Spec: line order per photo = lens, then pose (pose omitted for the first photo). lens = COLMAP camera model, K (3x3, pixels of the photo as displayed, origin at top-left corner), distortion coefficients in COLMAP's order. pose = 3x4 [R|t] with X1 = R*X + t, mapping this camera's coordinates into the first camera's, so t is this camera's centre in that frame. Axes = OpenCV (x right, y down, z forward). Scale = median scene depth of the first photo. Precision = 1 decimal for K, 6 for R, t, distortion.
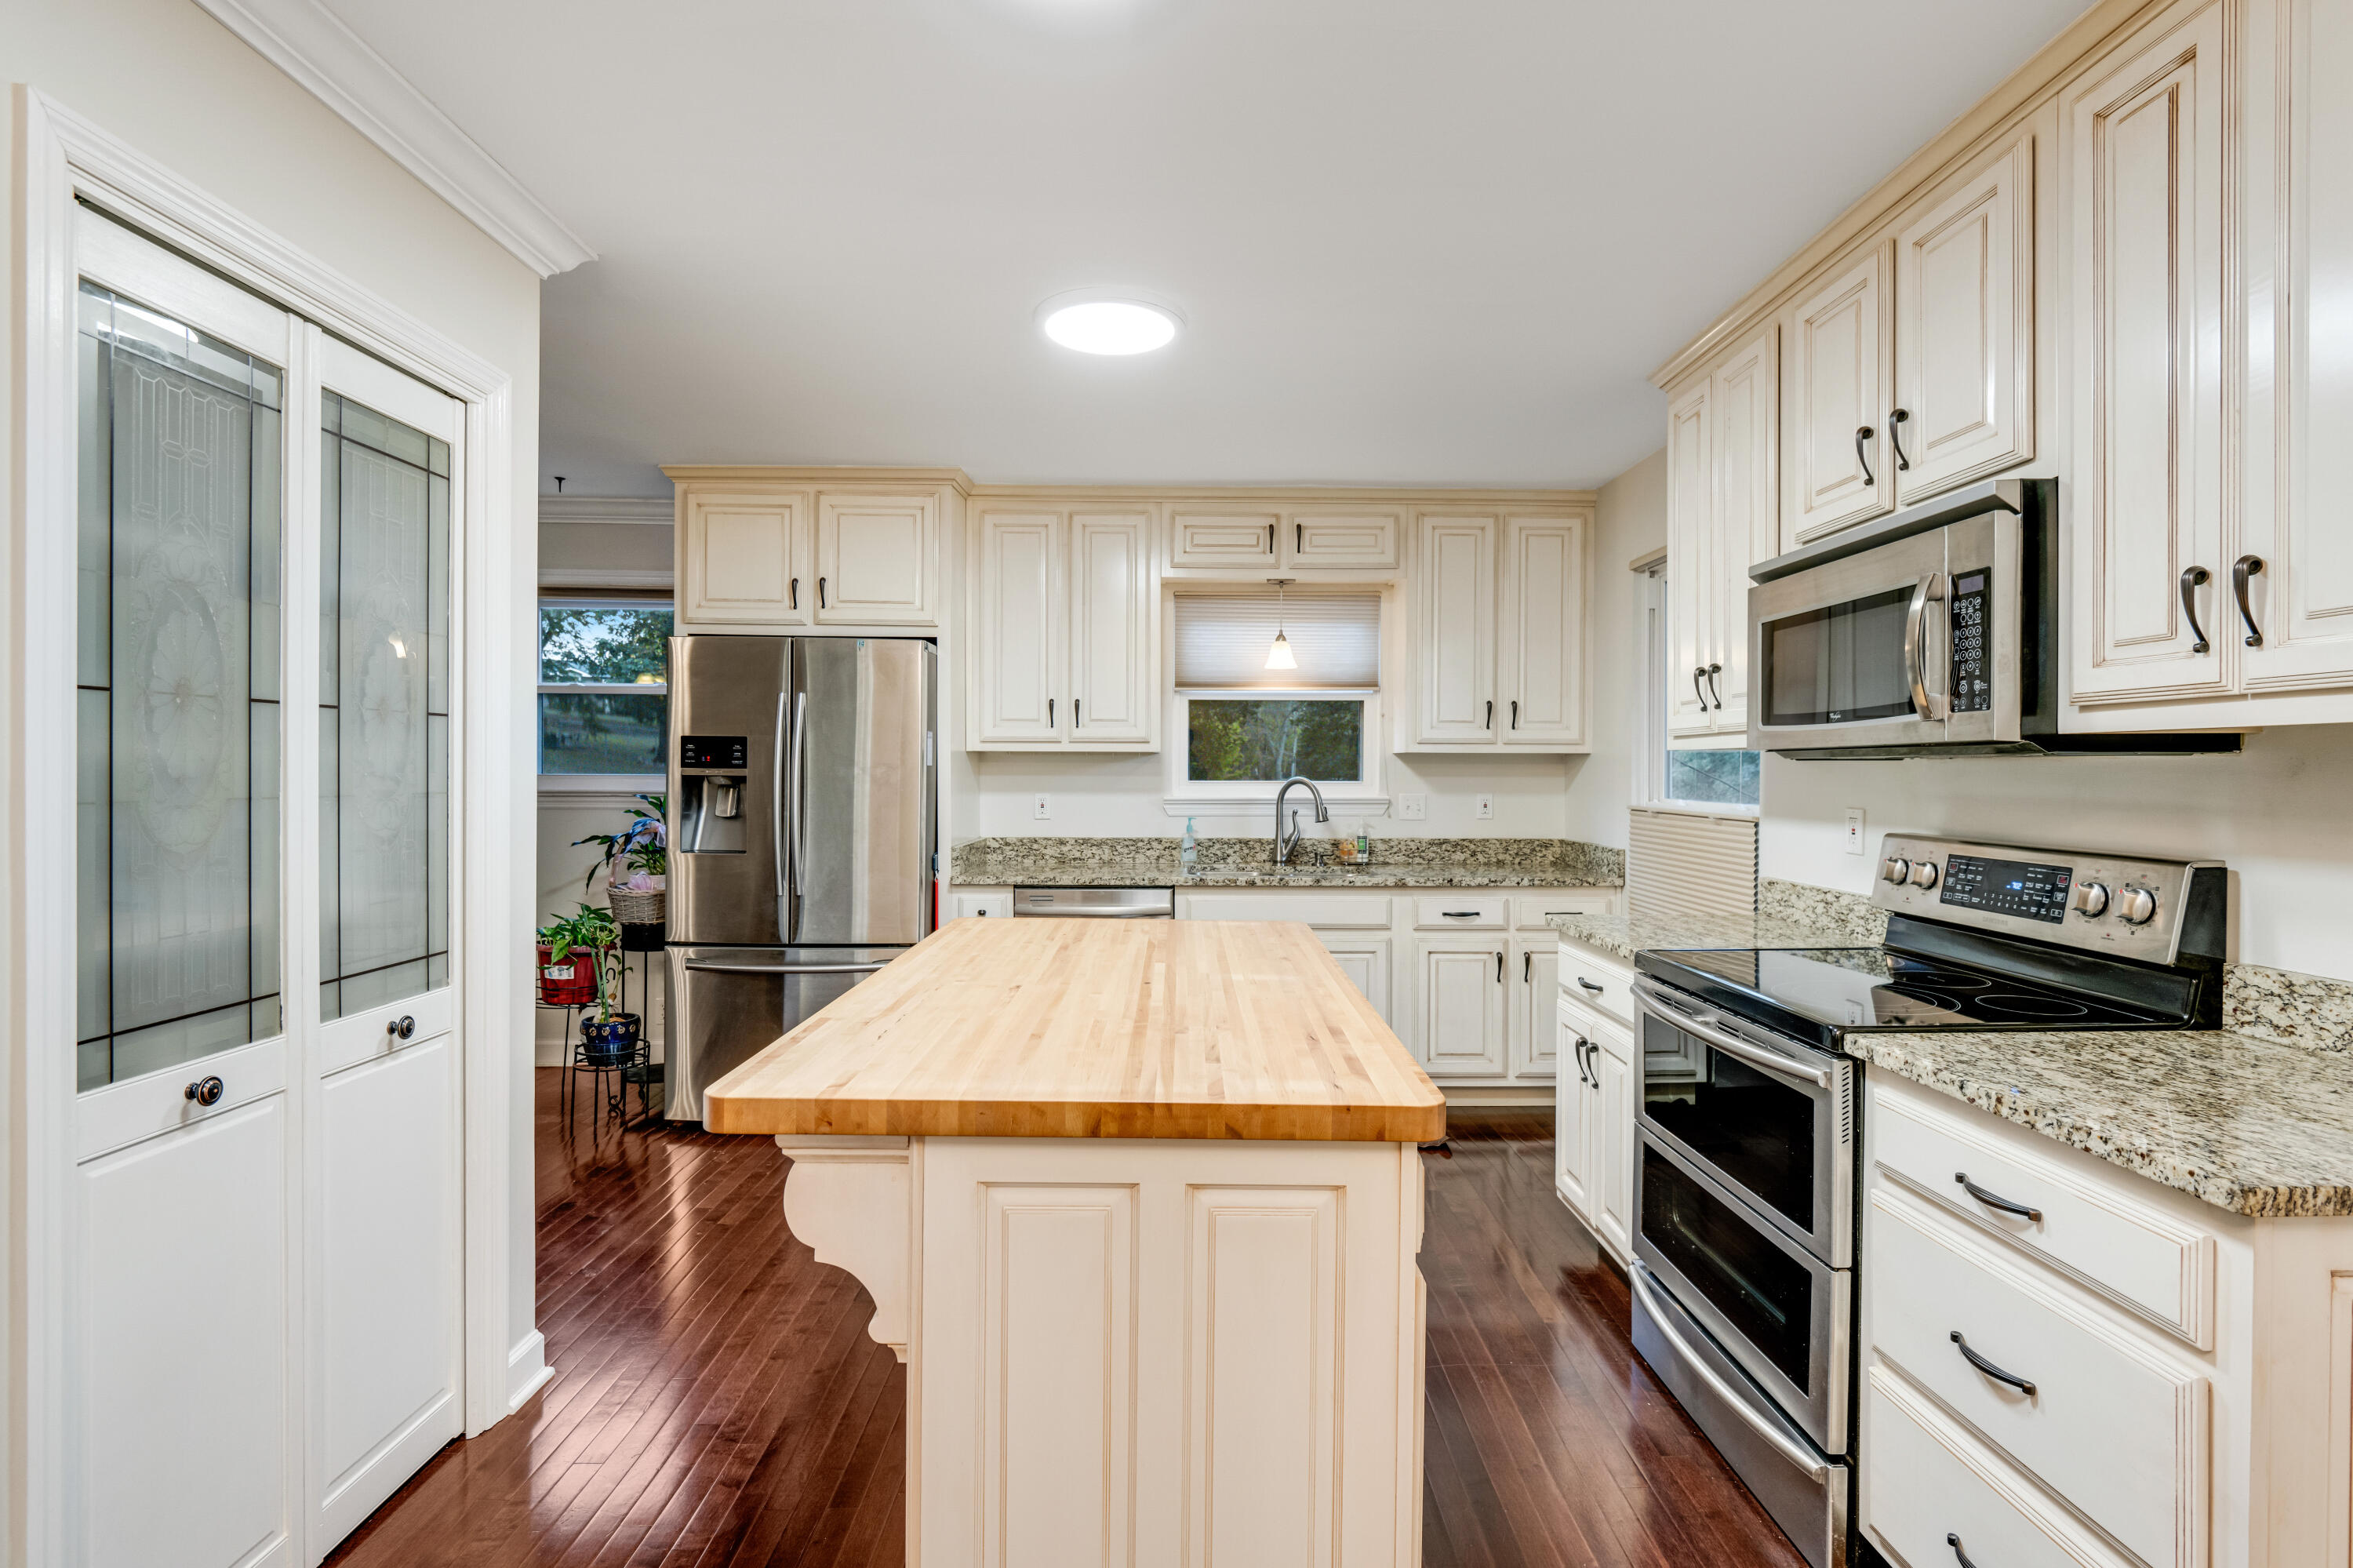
lens RADIAL K [[1109.7, 0, 1176.5], [0, 1109.7, 784.0], [0, 0, 1]] dist [0.016172, -0.012295]
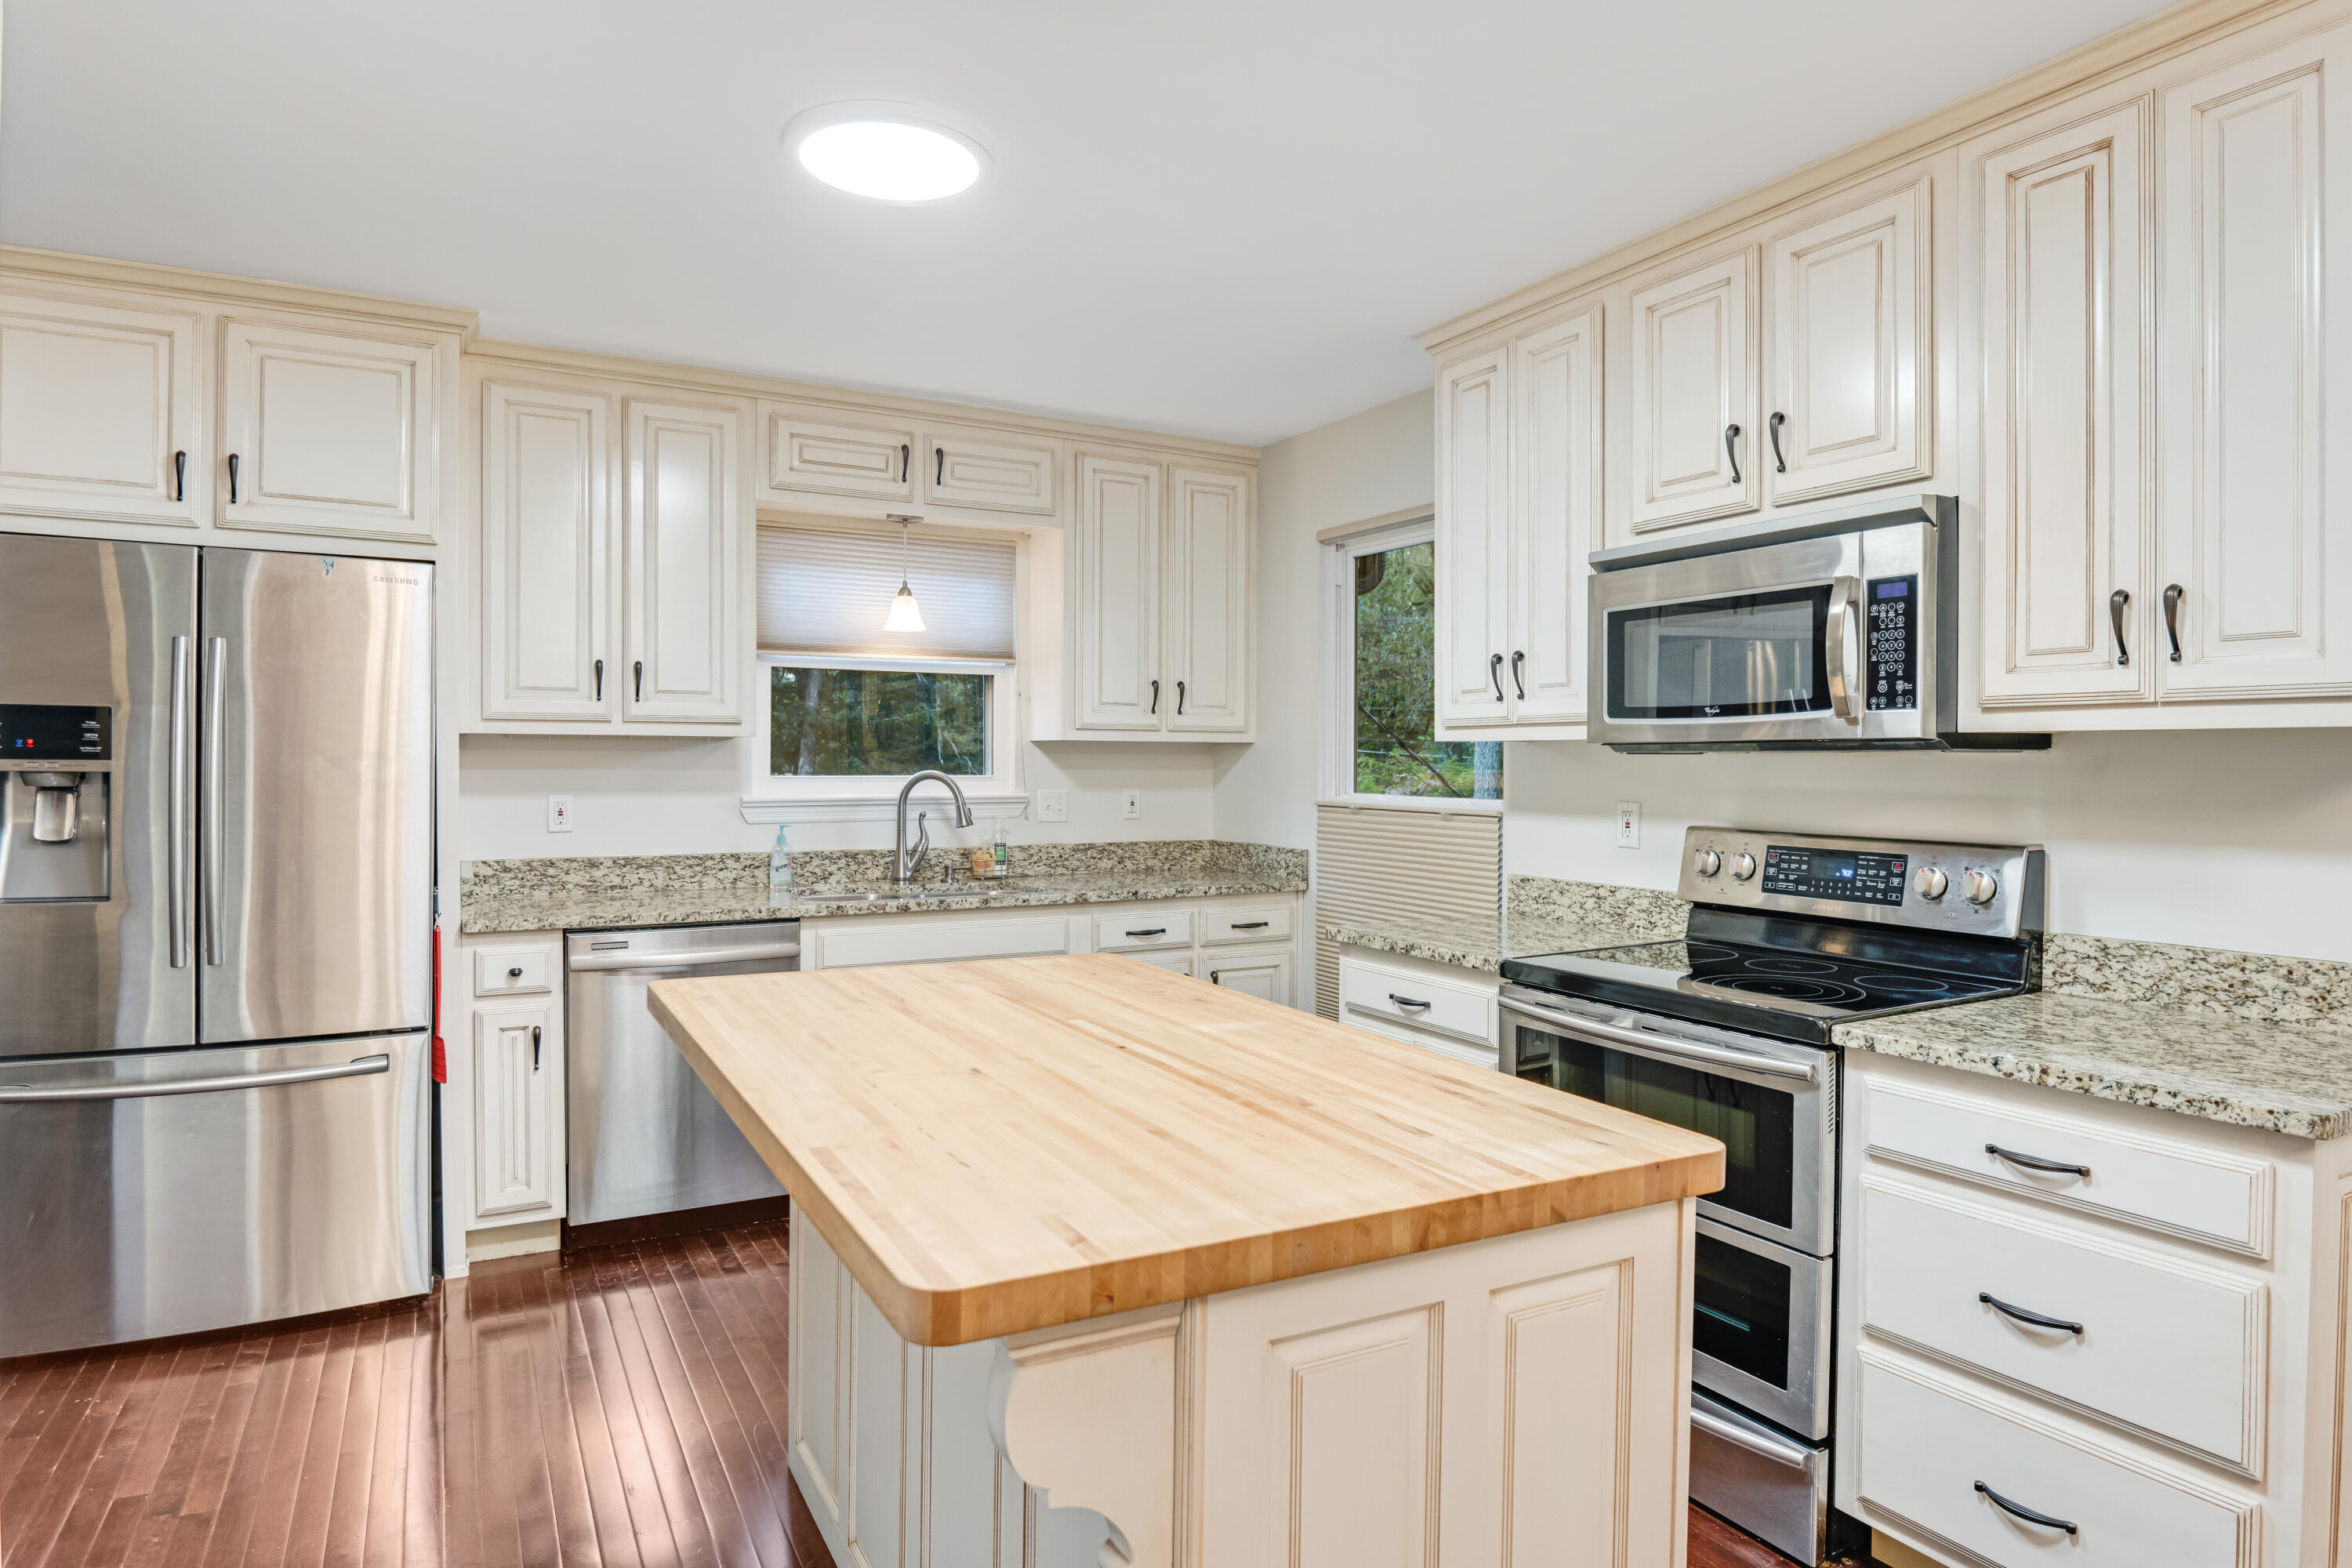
lens RADIAL K [[1351.2, 0, 1178.8], [0, 1351.2, 780.4], [0, 0, 1]] dist [-0.003034, -0.018152]
pose [[0.880410, -0.006459, 0.474169, -0.398810], [0.004688, 0.999977, 0.004916, -0.006320], [-0.474190, -0.002105, 0.880420, 0.160157]]
